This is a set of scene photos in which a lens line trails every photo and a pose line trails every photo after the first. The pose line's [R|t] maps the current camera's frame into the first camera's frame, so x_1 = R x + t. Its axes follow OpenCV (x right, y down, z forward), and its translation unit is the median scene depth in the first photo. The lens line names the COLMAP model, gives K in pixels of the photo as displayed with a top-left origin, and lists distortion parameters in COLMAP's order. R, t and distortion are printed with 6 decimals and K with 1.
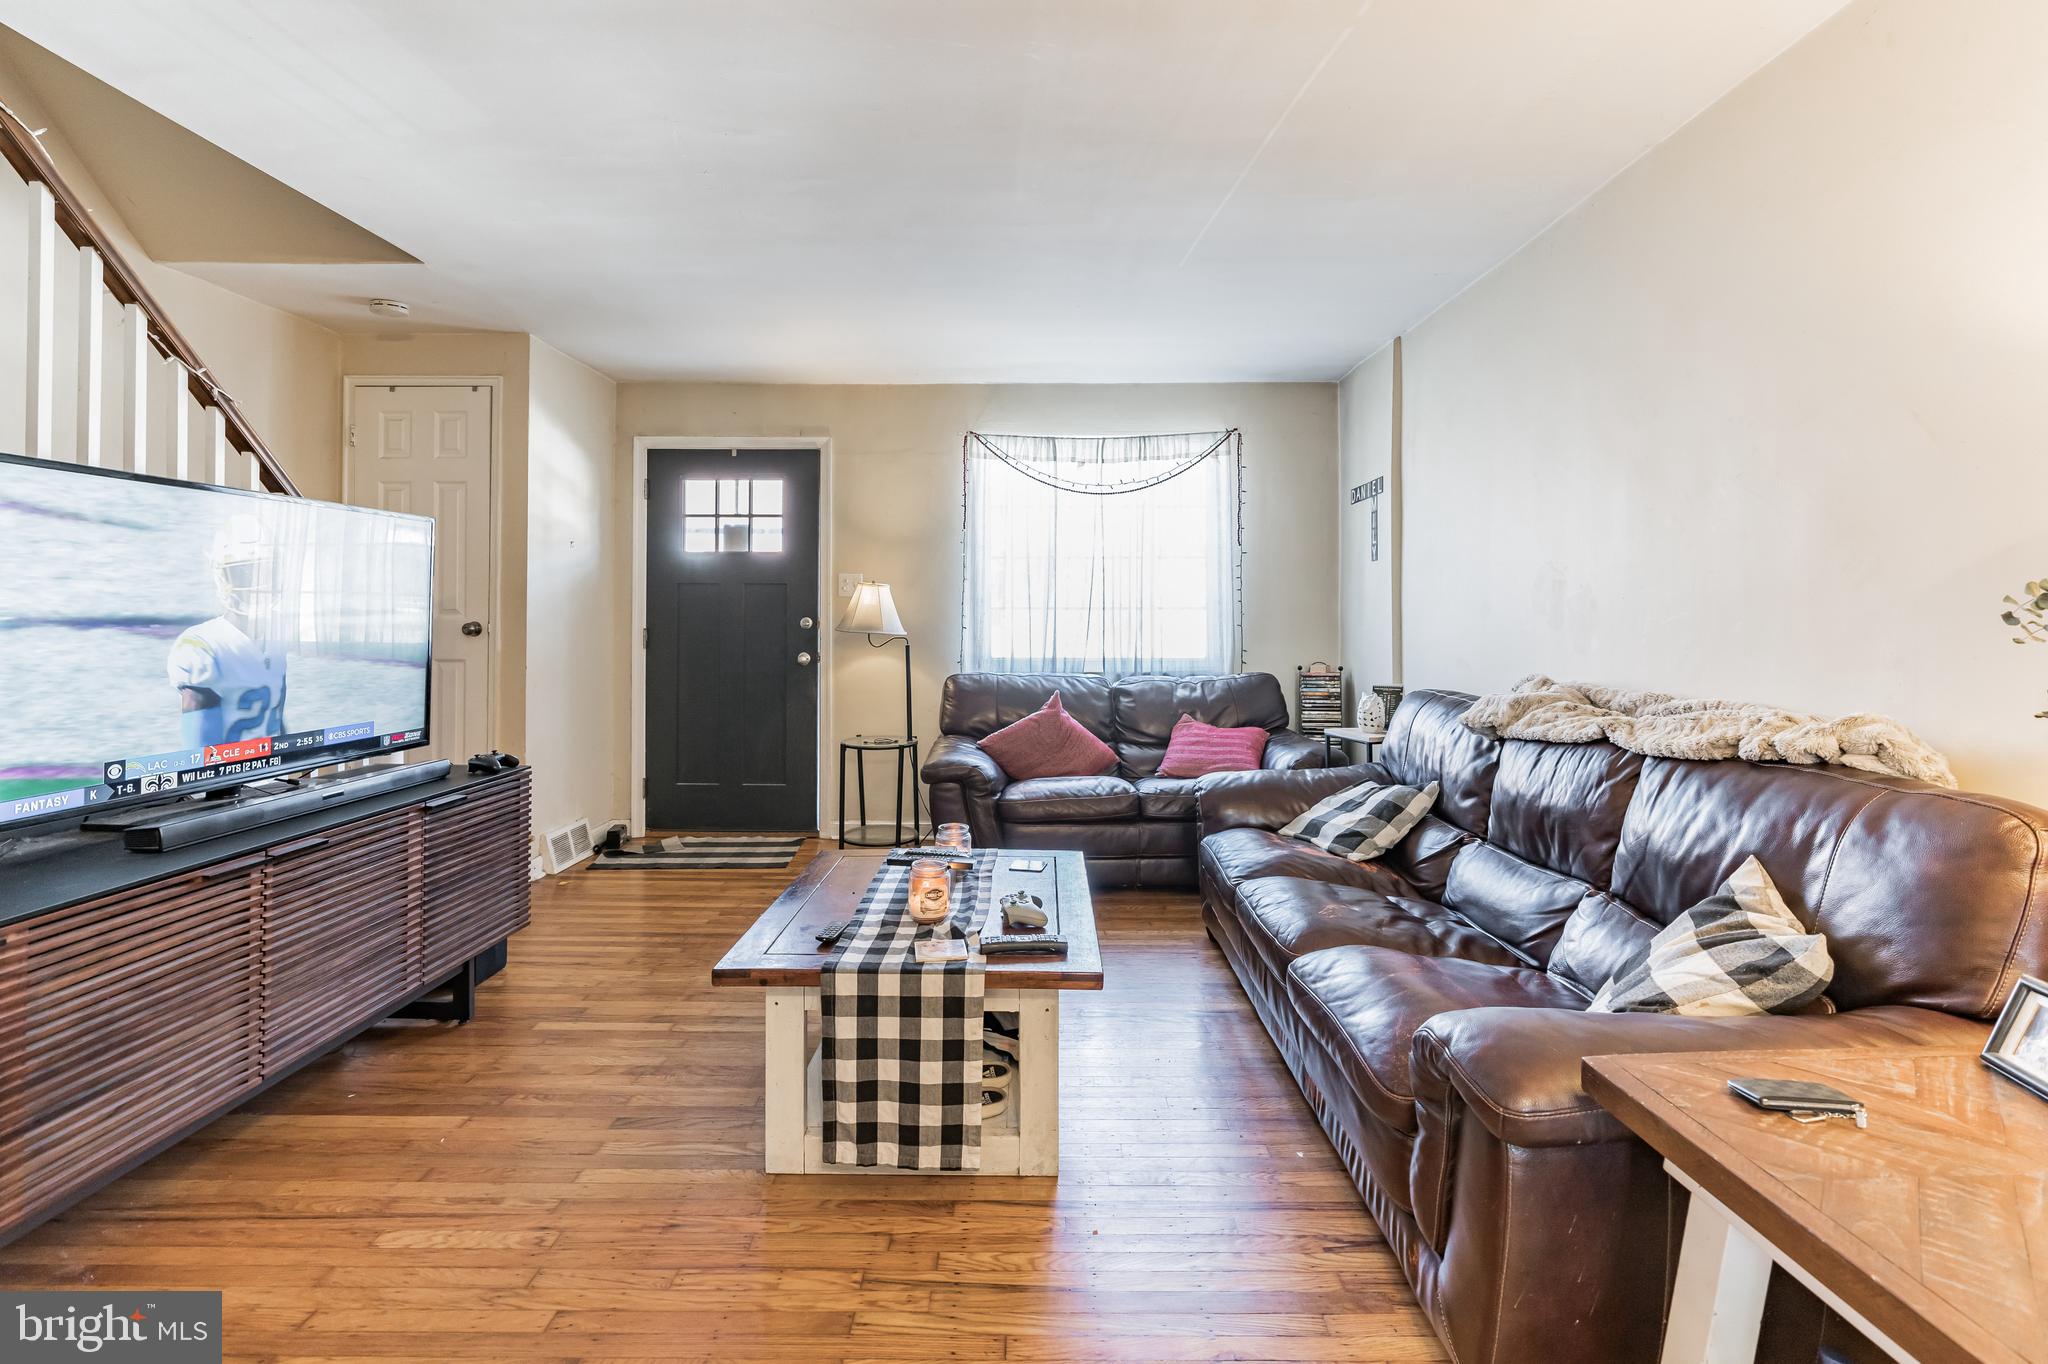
lens RADIAL K [[942.1, 0, 1071.5], [0, 942.1, 598.0], [0, 0, 1]] dist [-0.010138, 0.003421]
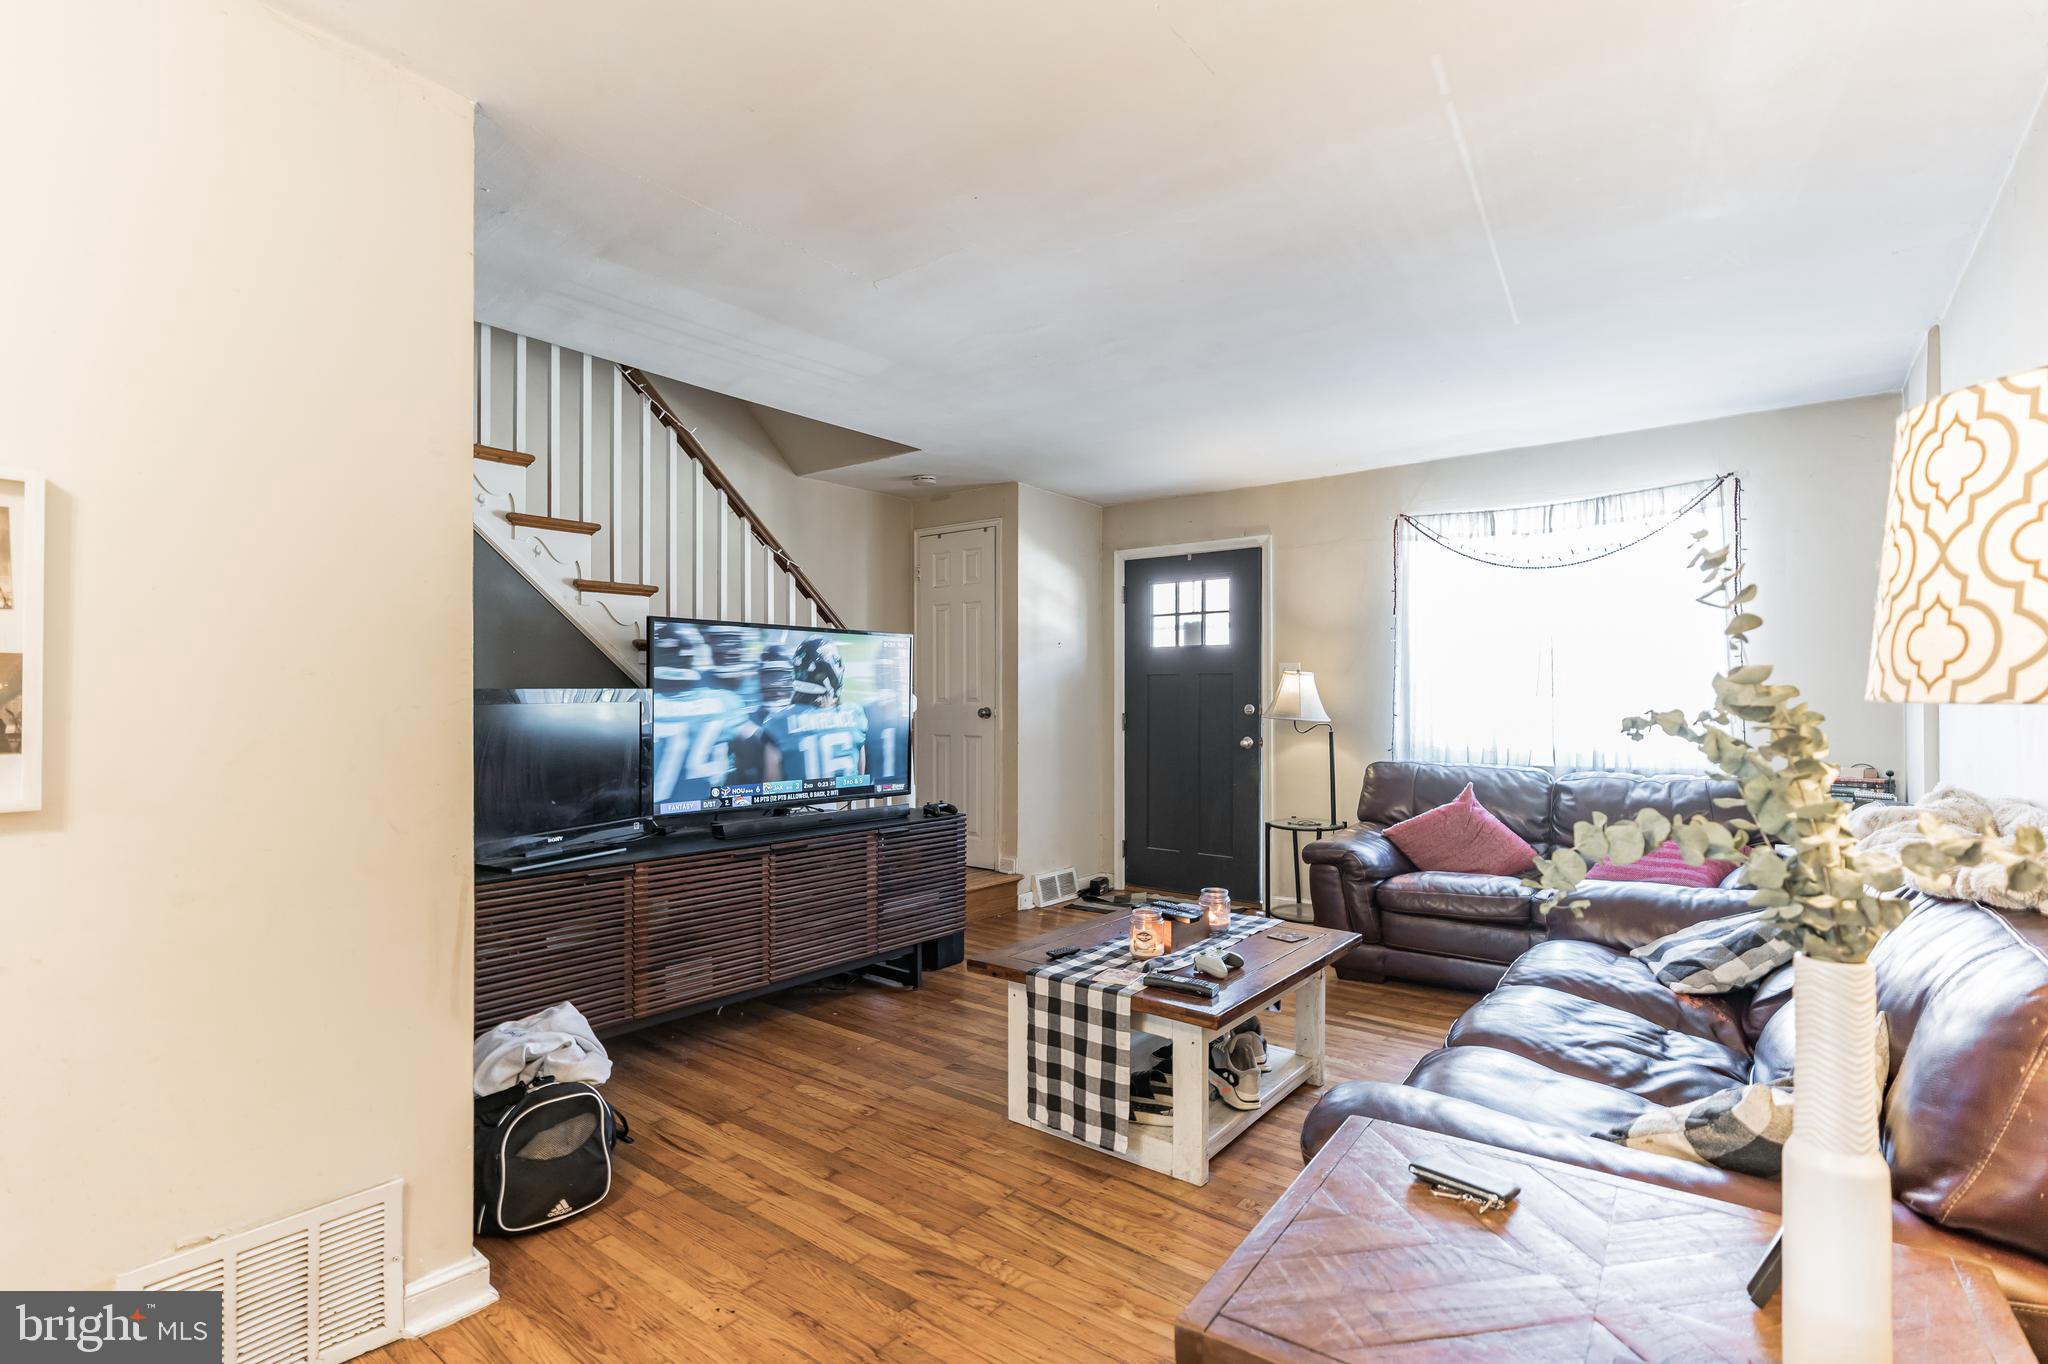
lens RADIAL K [[942.1, 0, 1014.0], [0, 942.1, 692.1], [0, 0, 1]] dist [-0.010138, 0.003421]
pose [[0.791940, -0.005670, -0.610573, 0.192652], [0.011204, 0.999923, 0.005247, -0.002420], [0.610496, -0.010997, 0.791943, -0.021108]]
